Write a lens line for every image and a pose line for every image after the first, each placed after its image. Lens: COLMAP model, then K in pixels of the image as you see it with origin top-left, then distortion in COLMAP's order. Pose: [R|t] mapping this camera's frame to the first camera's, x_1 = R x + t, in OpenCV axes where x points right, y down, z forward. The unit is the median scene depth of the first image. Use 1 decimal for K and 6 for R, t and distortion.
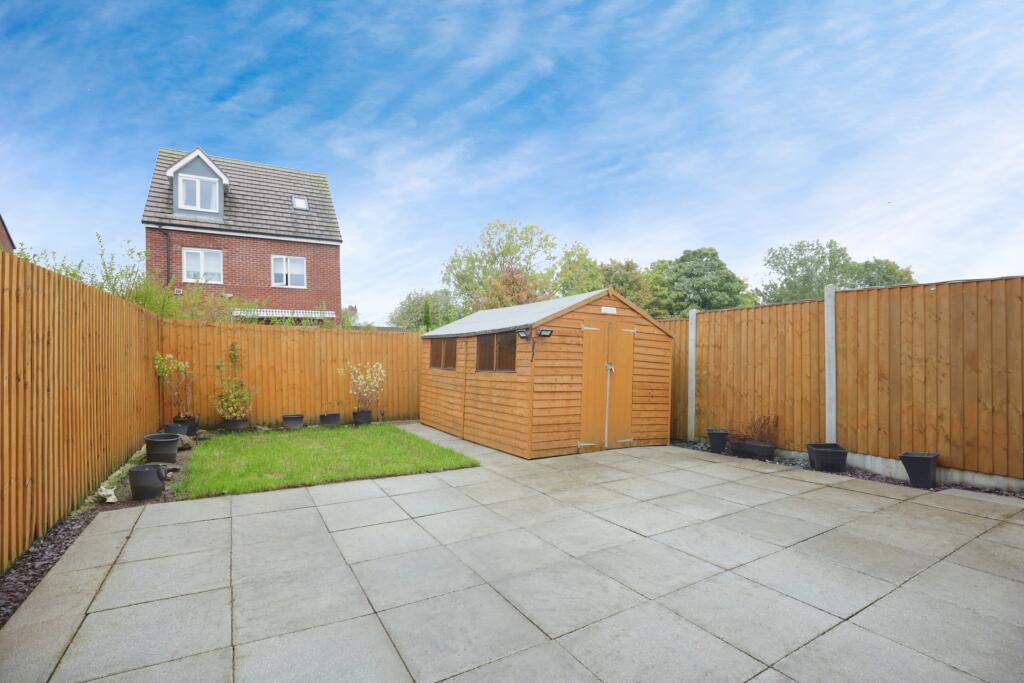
lens RADIAL K [[481.3, 0, 514.1], [0, 481.3, 377.0], [0, 0, 1]] dist [-0.029611, 0.000169]
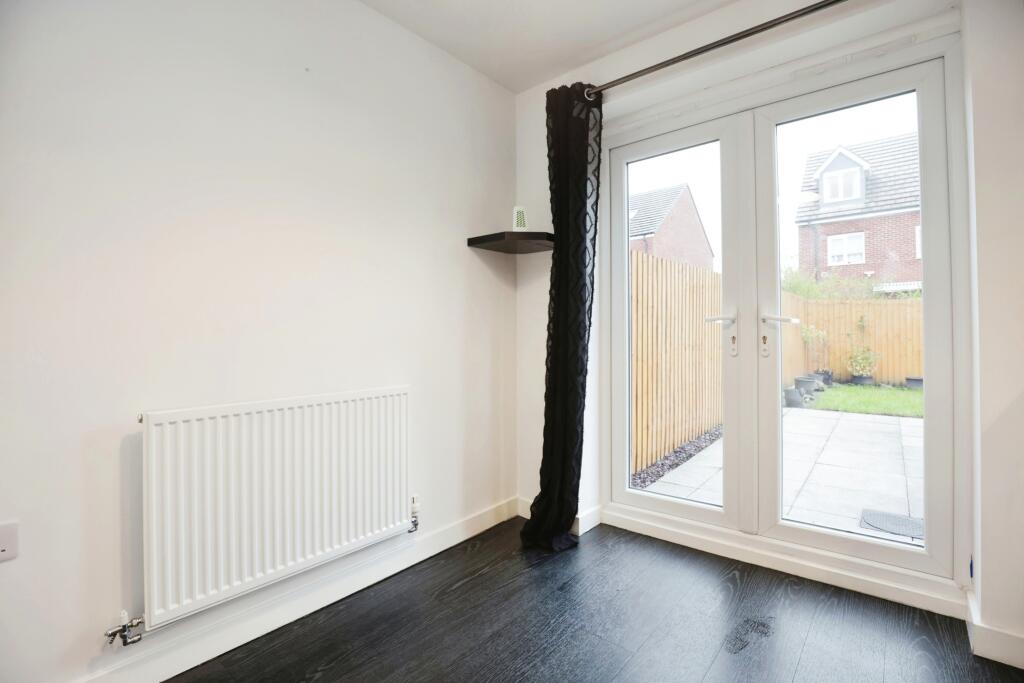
lens RADIAL K [[460.1, 0, 512.6], [0, 460.1, 322.2], [0, 0, 1]] dist [-0.034548, 0.000180]
pose [[0.338069, -0.026888, -0.940737, 0.177189], [-0.034544, 0.998564, -0.040955, 0.021328], [0.940487, 0.046342, 0.336655, -0.215421]]
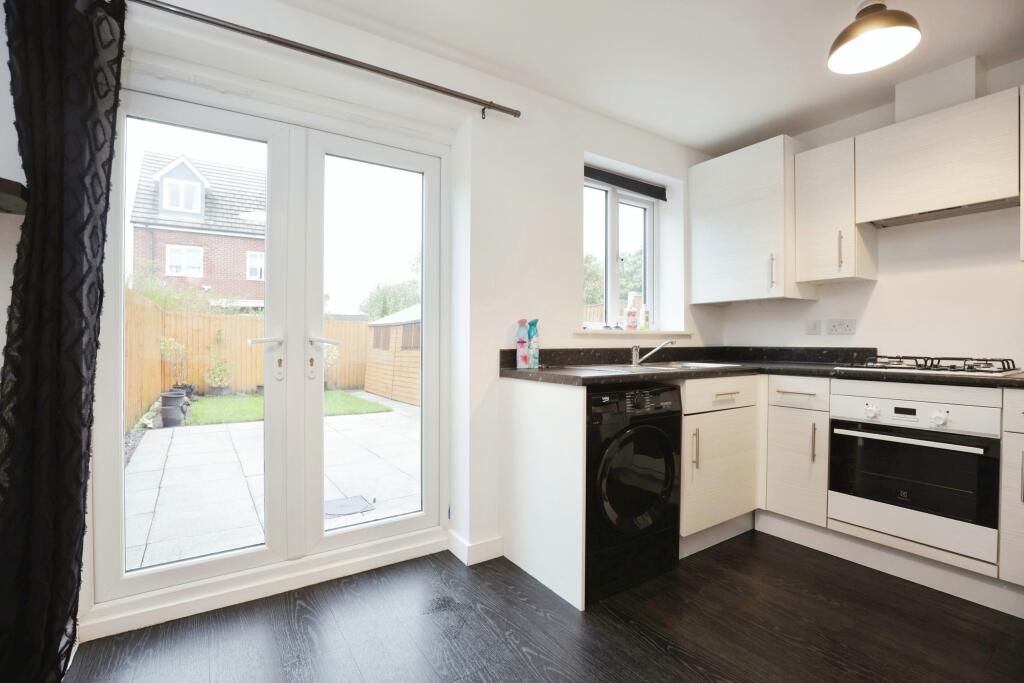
lens RADIAL K [[462.4, 0, 512.0], [0, 462.4, 341.5], [0, 0, 1]] dist [-0.036503, 0.000079]
pose [[0.998060, -0.000962, 0.062245, 0.112533], [0.003810, 0.998950, -0.045646, 0.018181], [-0.062136, 0.045795, 0.997017, -0.248056]]
